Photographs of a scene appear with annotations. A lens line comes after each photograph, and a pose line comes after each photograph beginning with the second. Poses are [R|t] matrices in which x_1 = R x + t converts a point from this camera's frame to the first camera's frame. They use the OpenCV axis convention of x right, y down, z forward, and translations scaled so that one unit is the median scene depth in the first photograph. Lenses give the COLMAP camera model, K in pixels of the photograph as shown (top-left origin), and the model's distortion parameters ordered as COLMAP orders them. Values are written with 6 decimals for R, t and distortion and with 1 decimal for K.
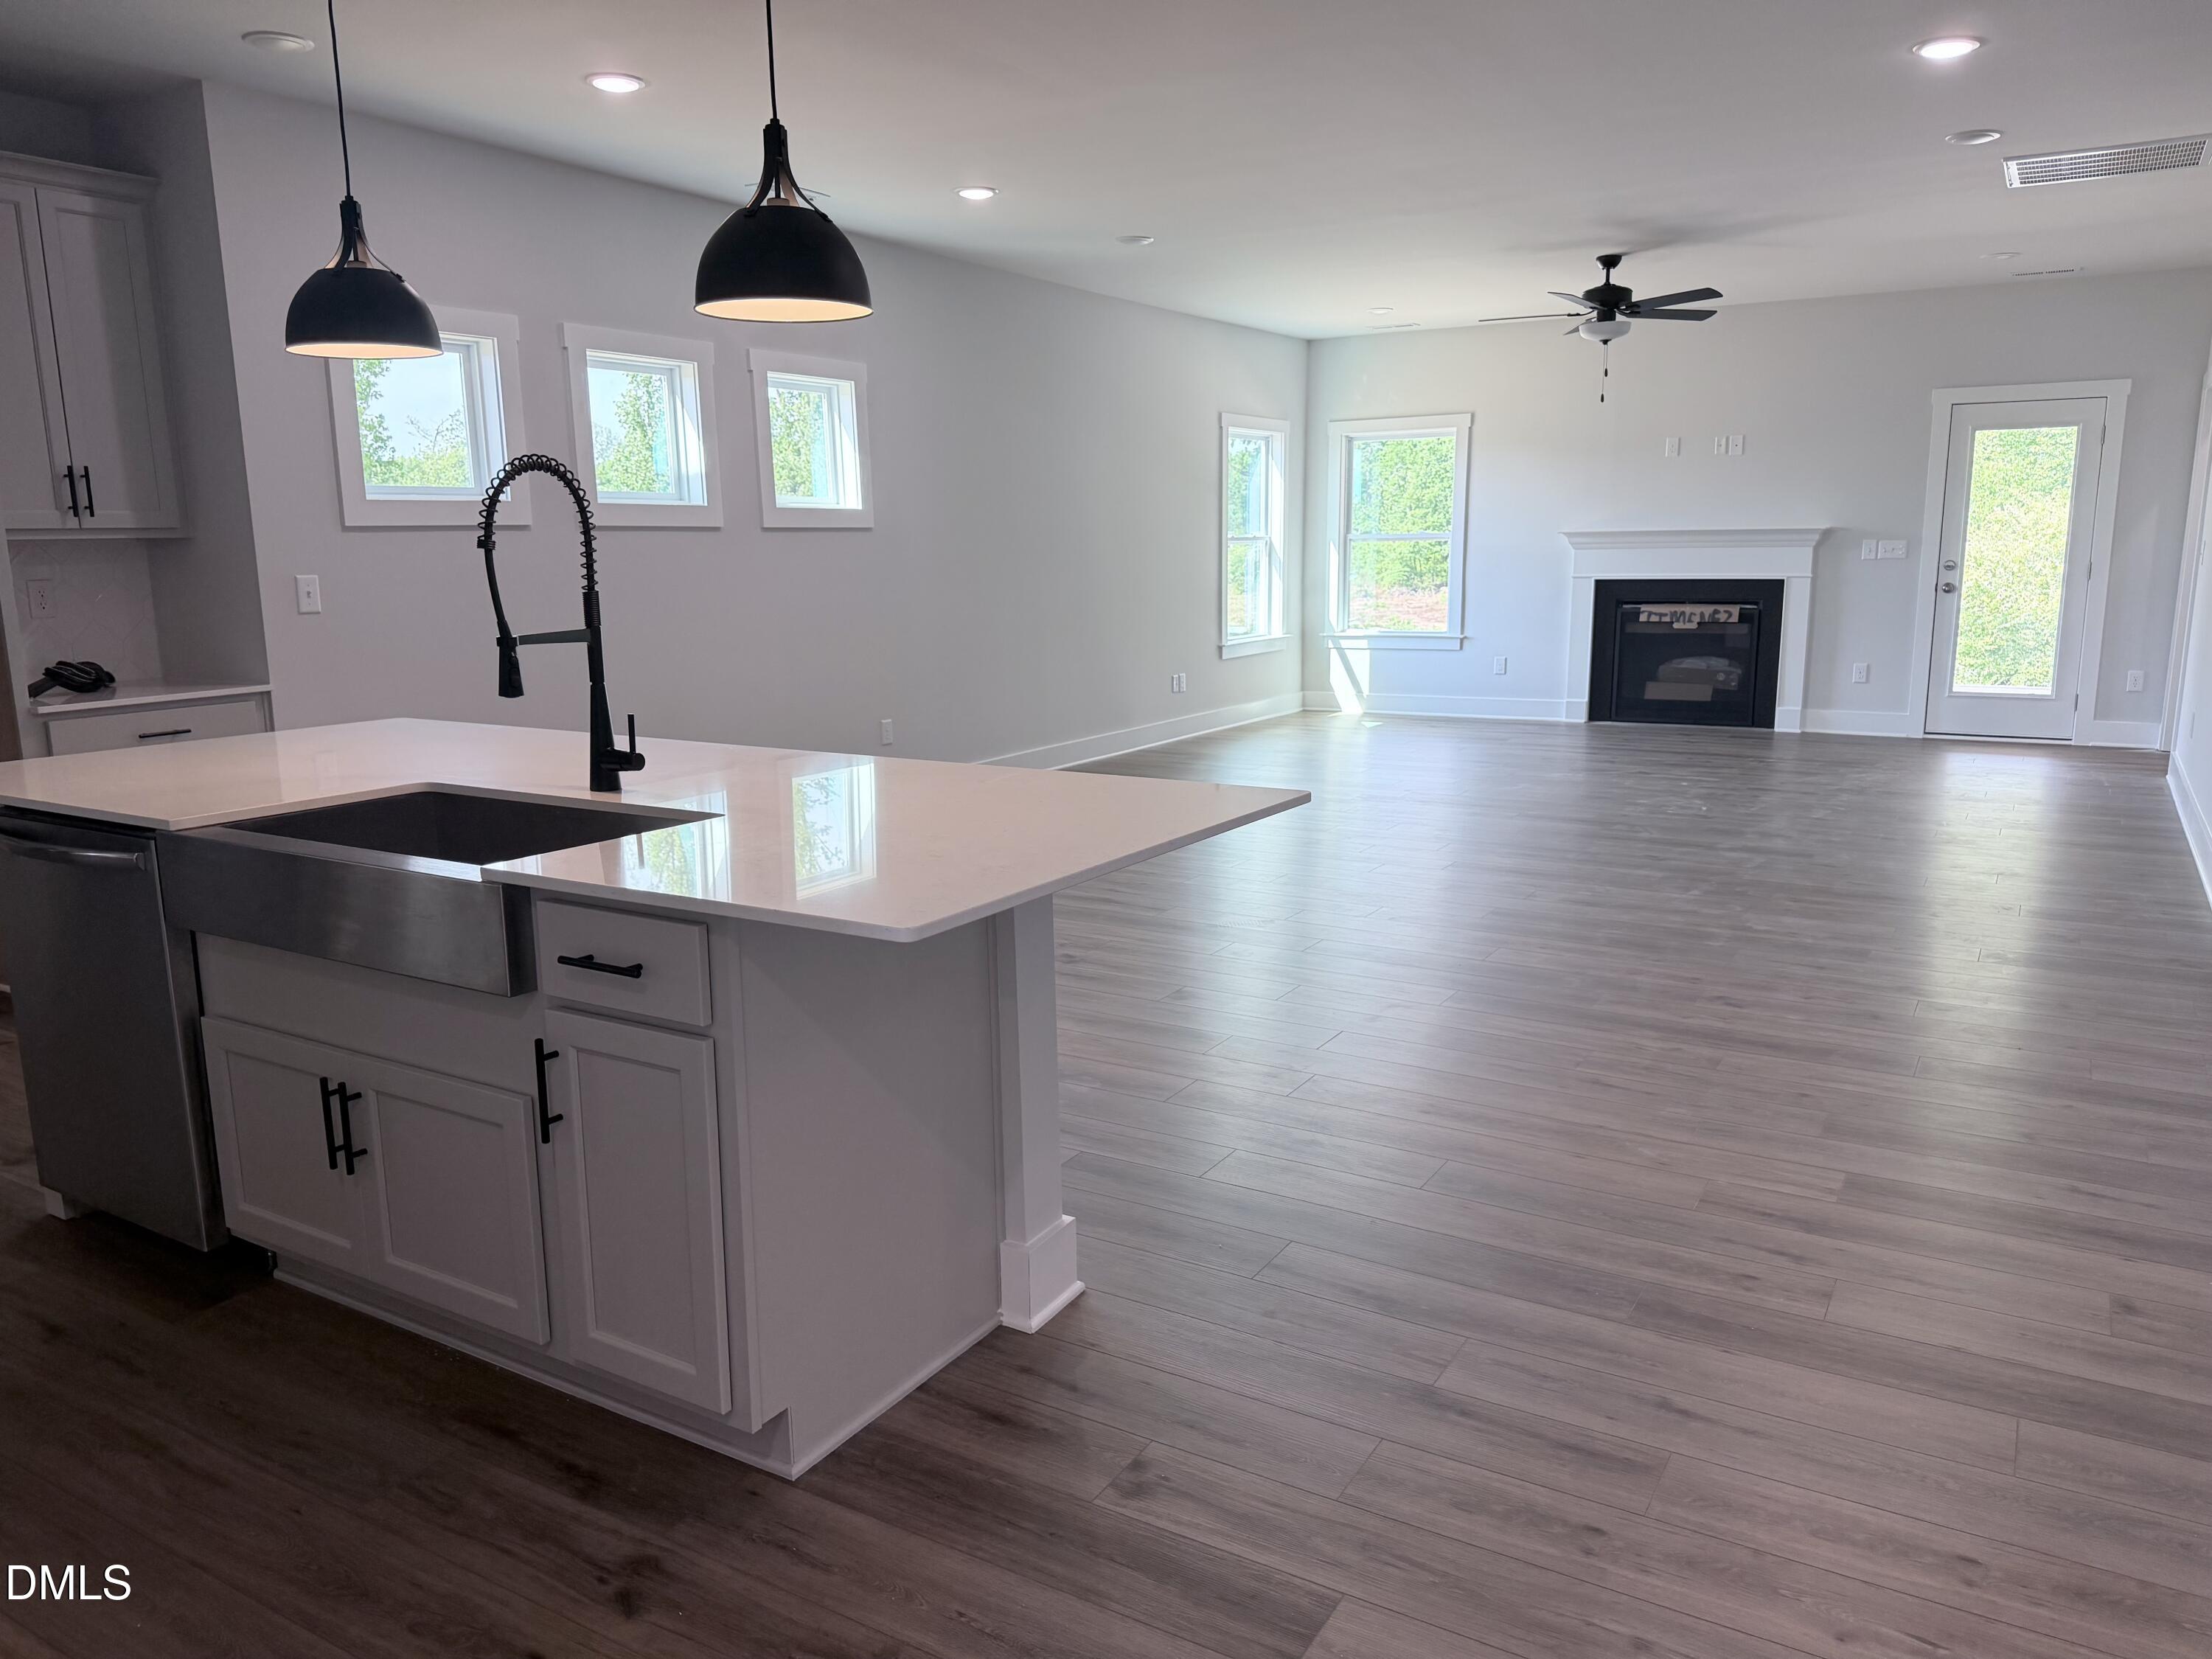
lens RADIAL K [[1565.3, 0, 1110.7], [0, 1565.3, 842.7], [0, 0, 1]] dist [0.092332, -0.129719]
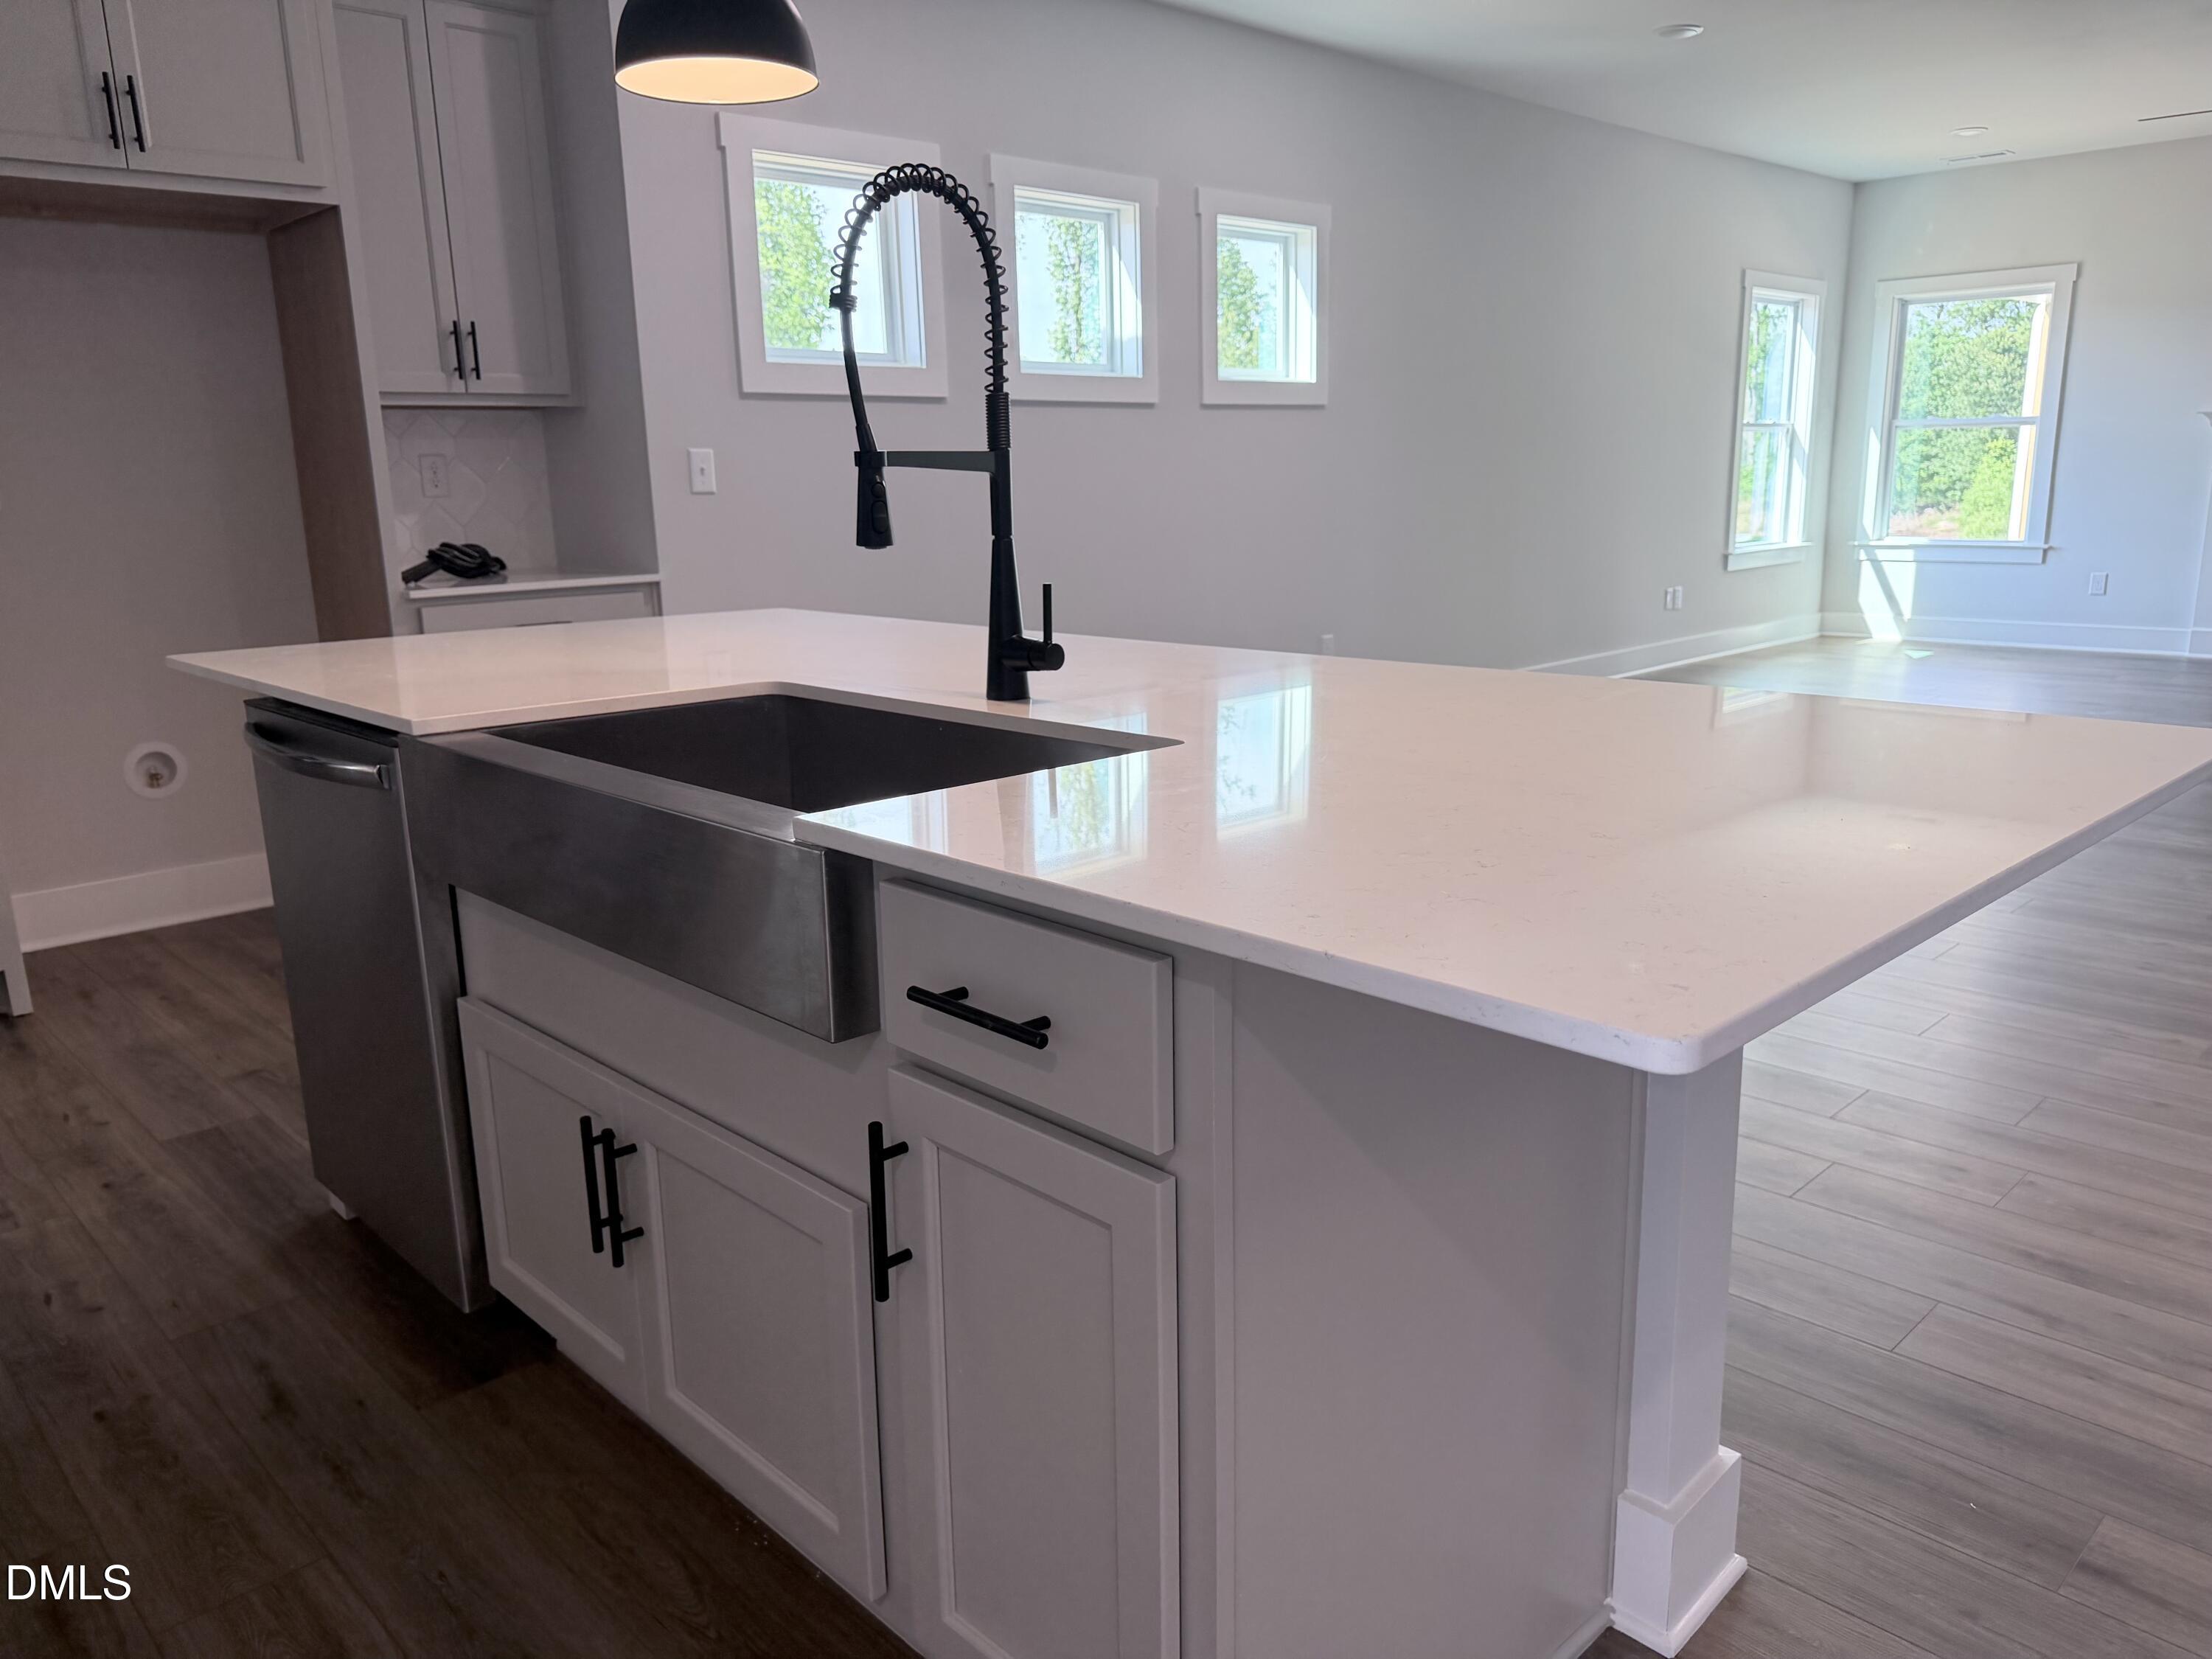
lens RADIAL K [[1565.3, 0, 1110.7], [0, 1565.3, 842.7], [0, 0, 1]] dist [0.092332, -0.129719]
pose [[0.967840, 0.050755, -0.246395, -0.099423], [-0.039854, 0.998002, 0.049032, -0.005990], [0.248391, -0.037635, 0.967928, 0.327969]]
